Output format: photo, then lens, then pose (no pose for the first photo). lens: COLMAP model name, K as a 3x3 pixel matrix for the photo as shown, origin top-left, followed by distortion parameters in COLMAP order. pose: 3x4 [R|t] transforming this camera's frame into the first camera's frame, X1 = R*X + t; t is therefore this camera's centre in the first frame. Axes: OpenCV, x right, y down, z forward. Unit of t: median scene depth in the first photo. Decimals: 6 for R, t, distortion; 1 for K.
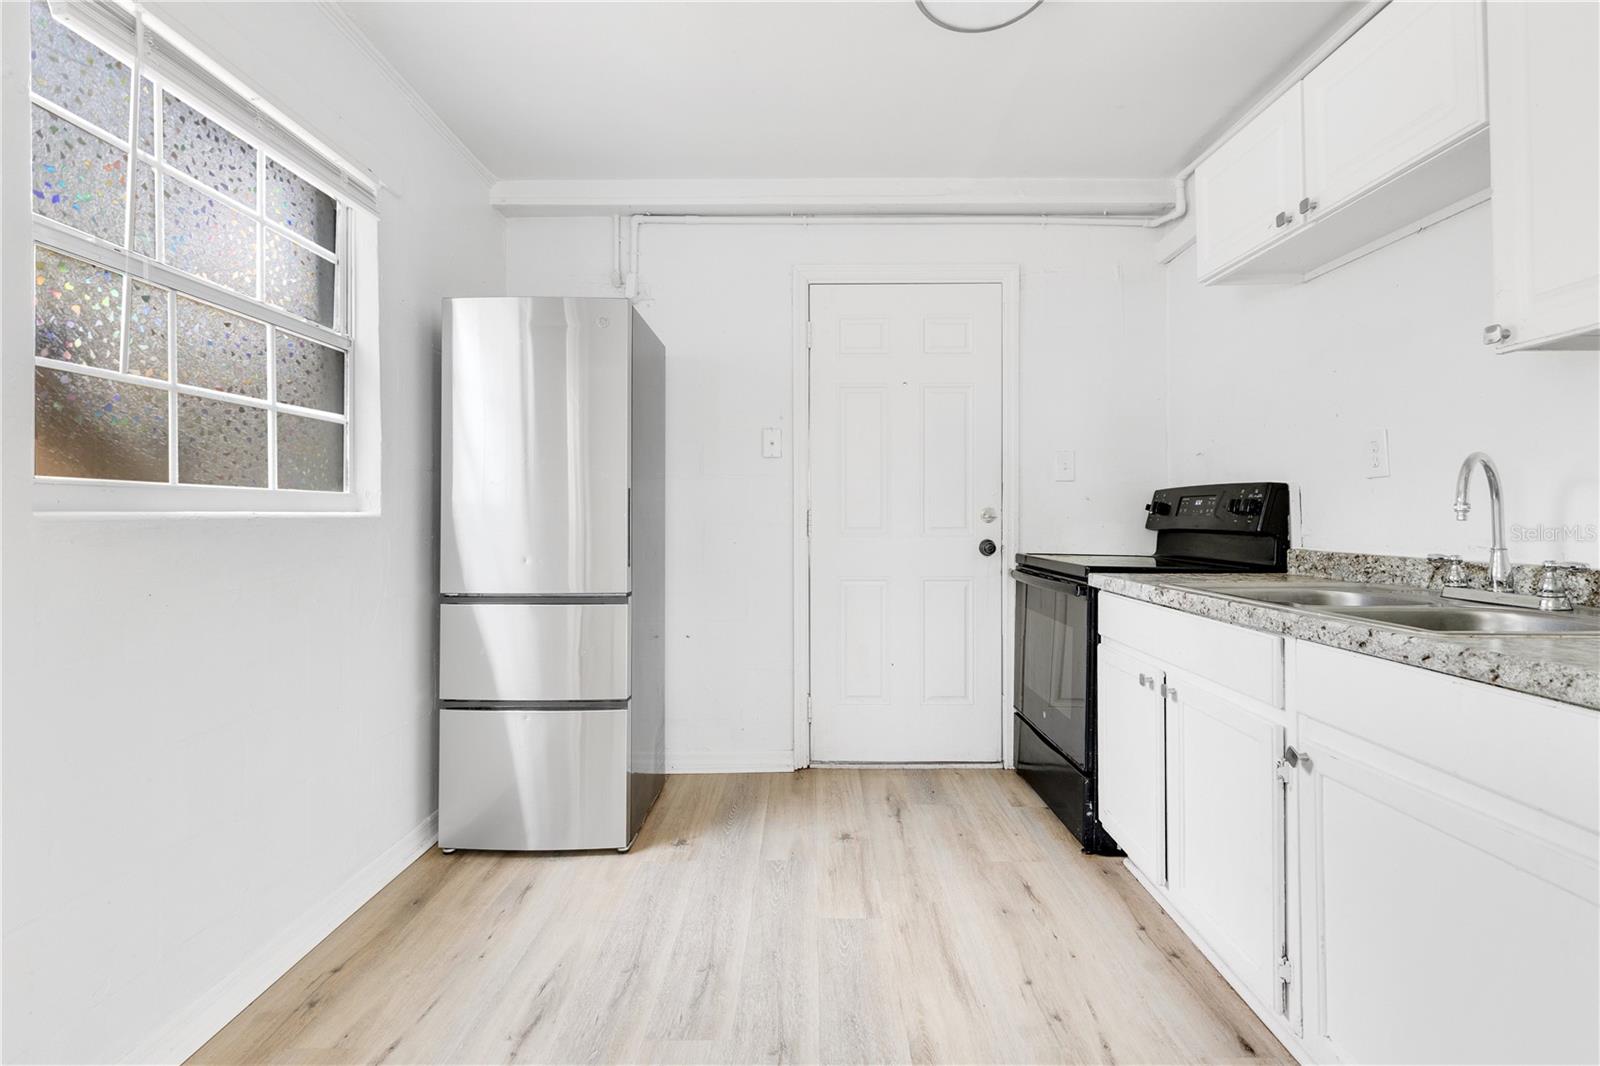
lens RADIAL K [[717.7, 0, 806.6], [0, 717.7, 519.4], [0, 0, 1]] dist [0.004306, -0.000185]
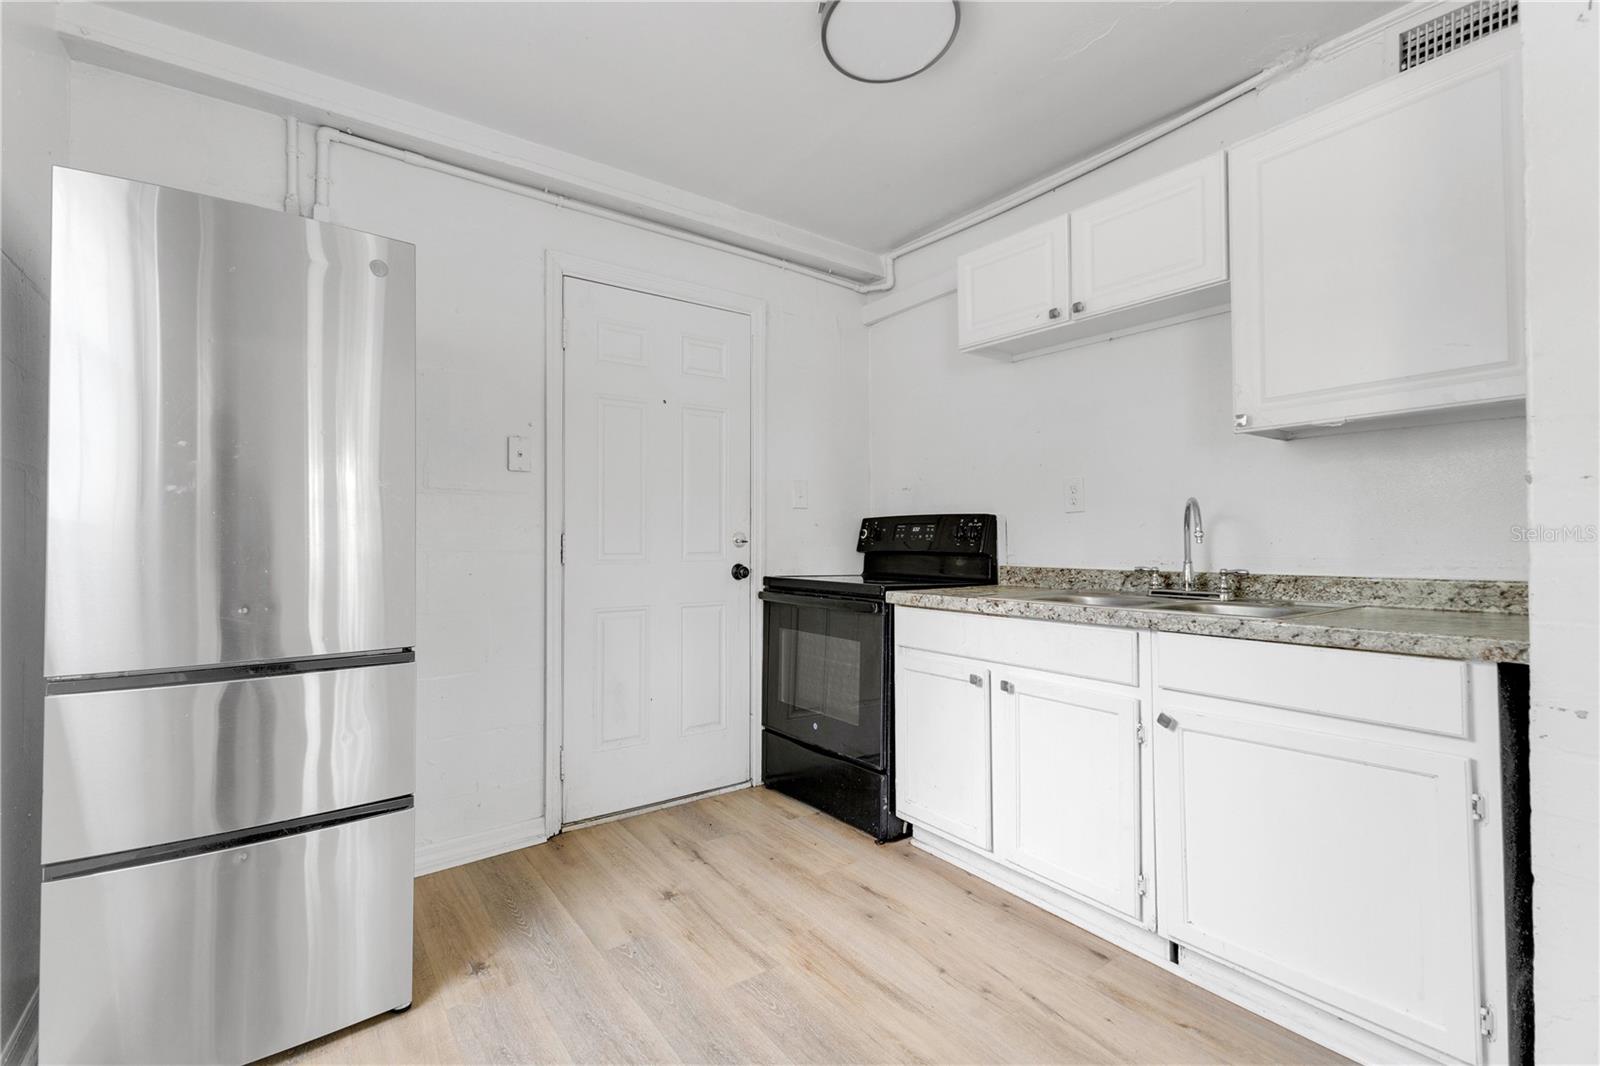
lens RADIAL K [[705.3, 0, 800.0], [0, 705.3, 533.0], [0, 0, 1]] dist [0.007968, -0.000341]
pose [[0.804886, 0.004848, 0.593410, -0.367962], [0.004156, 0.999896, -0.013806, -0.001719], [-0.593415, 0.013578, 0.804782, 0.191330]]
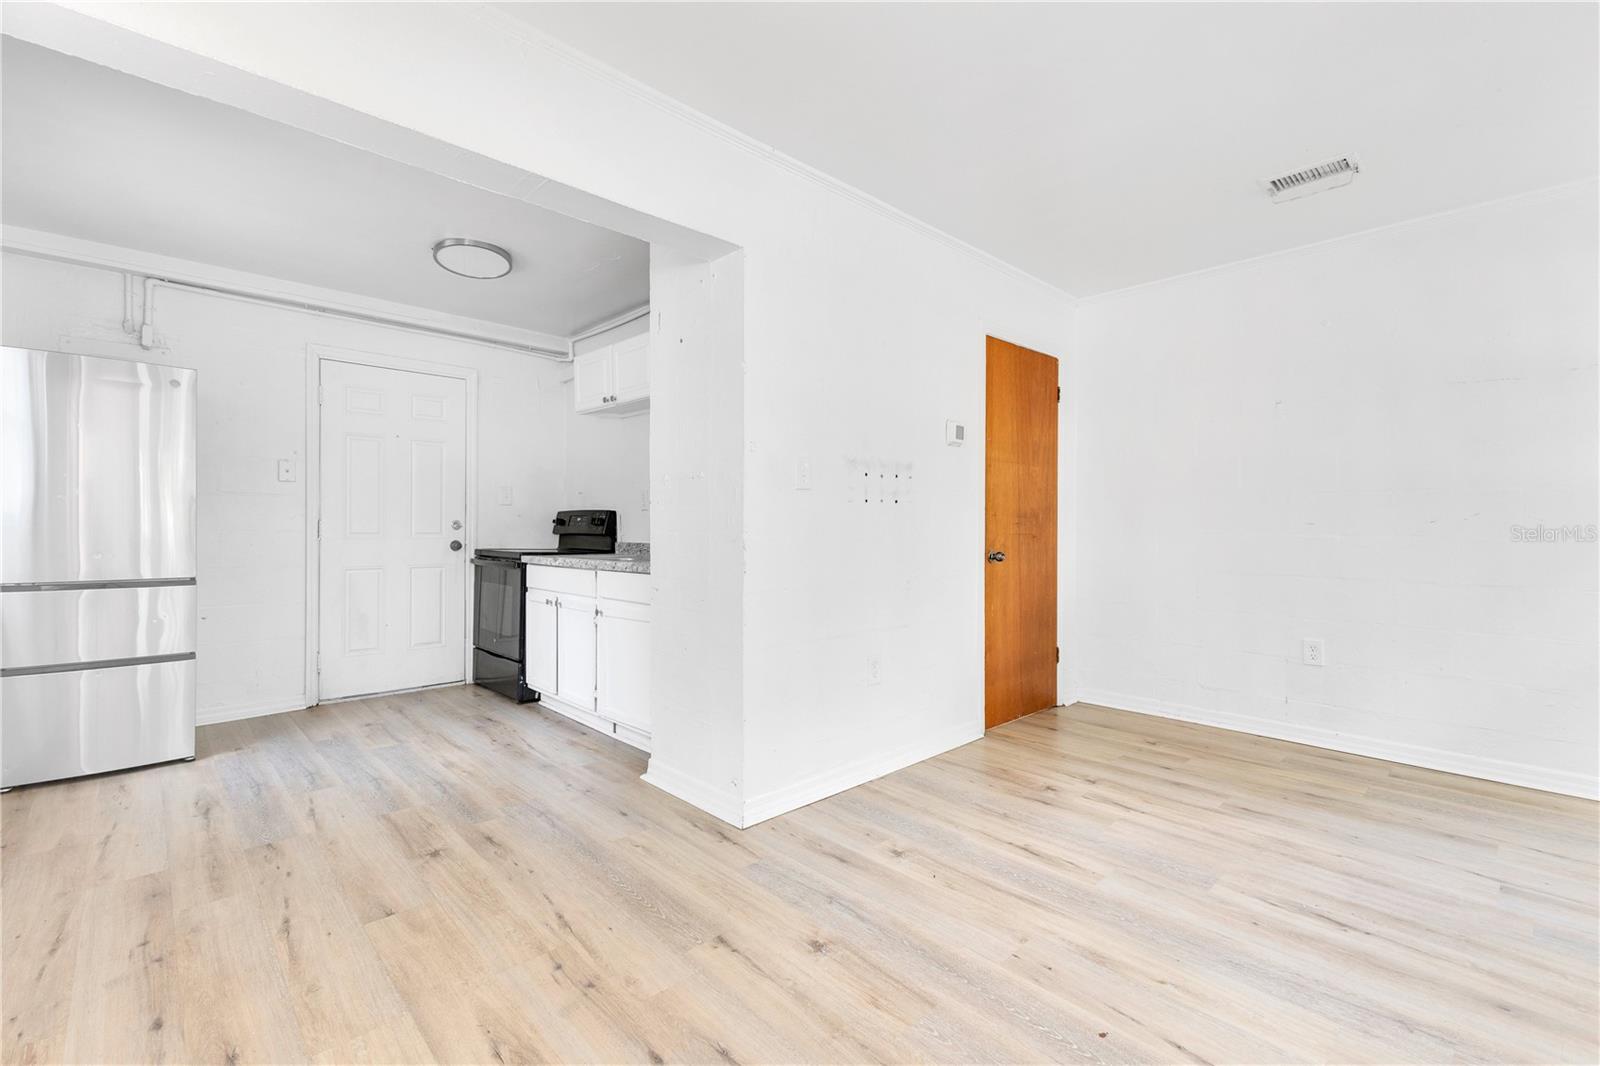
lens RADIAL K [[690.2, 0, 800.8], [0, 690.2, 529.9], [0, 0, 1]] dist [0.004137, 0.000026]
pose [[0.717724, 0.003722, 0.696318, -0.352307], [-0.002391, 0.999993, -0.002881, 0.010288], [-0.696324, 0.000403, 0.717728, -0.832733]]
